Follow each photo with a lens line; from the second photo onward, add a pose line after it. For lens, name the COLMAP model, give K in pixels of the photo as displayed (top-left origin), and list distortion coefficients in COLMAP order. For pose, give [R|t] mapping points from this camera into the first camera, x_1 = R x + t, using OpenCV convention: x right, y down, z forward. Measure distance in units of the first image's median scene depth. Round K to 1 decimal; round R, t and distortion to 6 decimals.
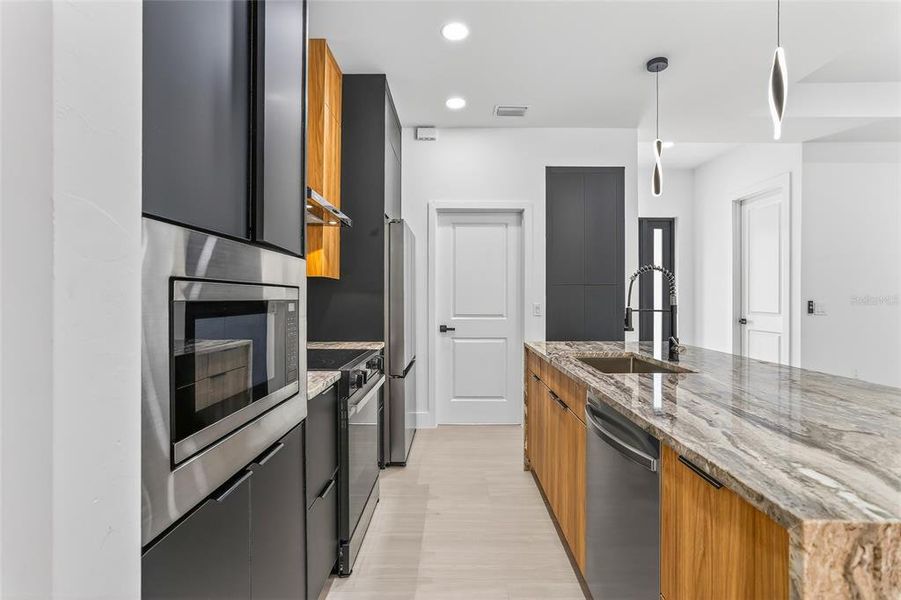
lens RADIAL K [[439.2, 0, 445.0], [0, 439.2, 297.3], [0, 0, 1]] dist [-0.031684, 0.011647]
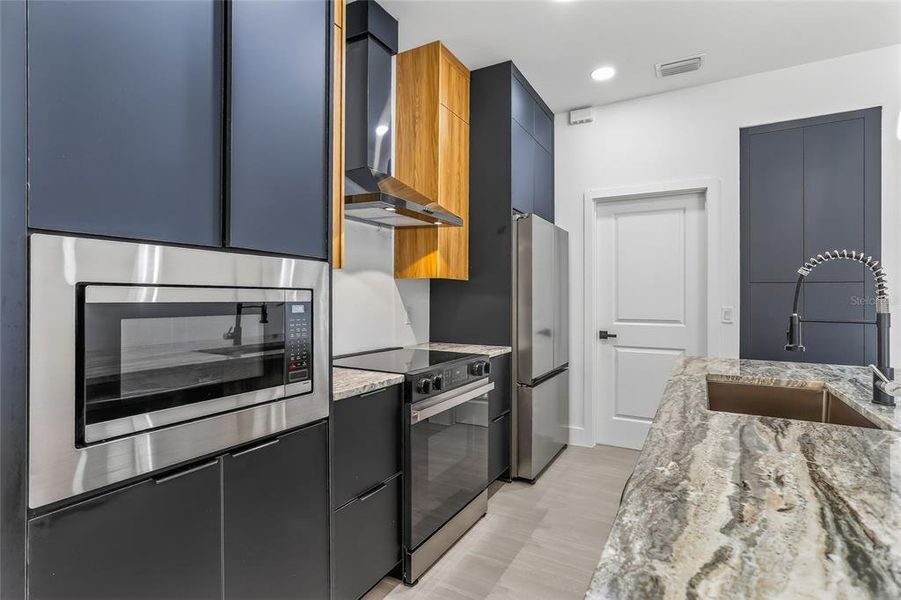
lens RADIAL K [[439.2, 0, 455.2], [0, 439.2, 296.1], [0, 0, 1]] dist [-0.031684, 0.011647]
pose [[0.870894, -0.000855, -0.491470, 0.205646], [-0.001665, 0.999988, -0.004689, -0.001630], [0.491467, 0.004902, 0.870882, 0.118646]]
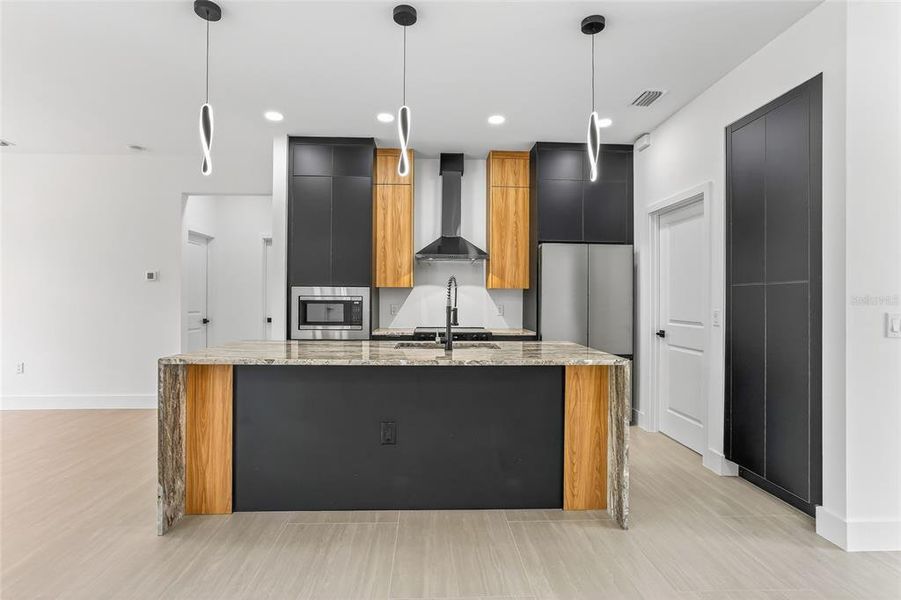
lens RADIAL K [[439.2, 0, 450.2], [0, 439.2, 299.9], [0, 0, 1]] dist [-0.031684, 0.011647]
pose [[0.039063, -0.006316, -0.999217, 1.151741], [-0.005815, 0.999962, -0.006548, 0.006447], [0.999220, 0.006066, 0.039024, 0.608479]]
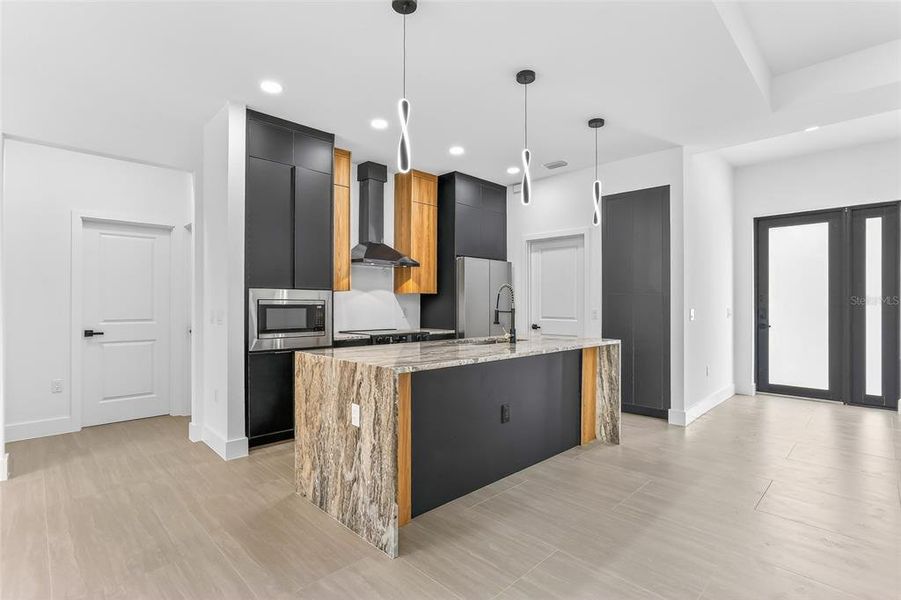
lens RADIAL K [[439.2, 0, 453.8], [0, 439.2, 306.9], [0, 0, 1]] dist [-0.031684, 0.011647]
pose [[0.703688, -0.000320, -0.710510, 0.971841], [0.002201, 0.999996, 0.001729, 0.006824], [0.710506, -0.002781, 0.703685, -0.175359]]
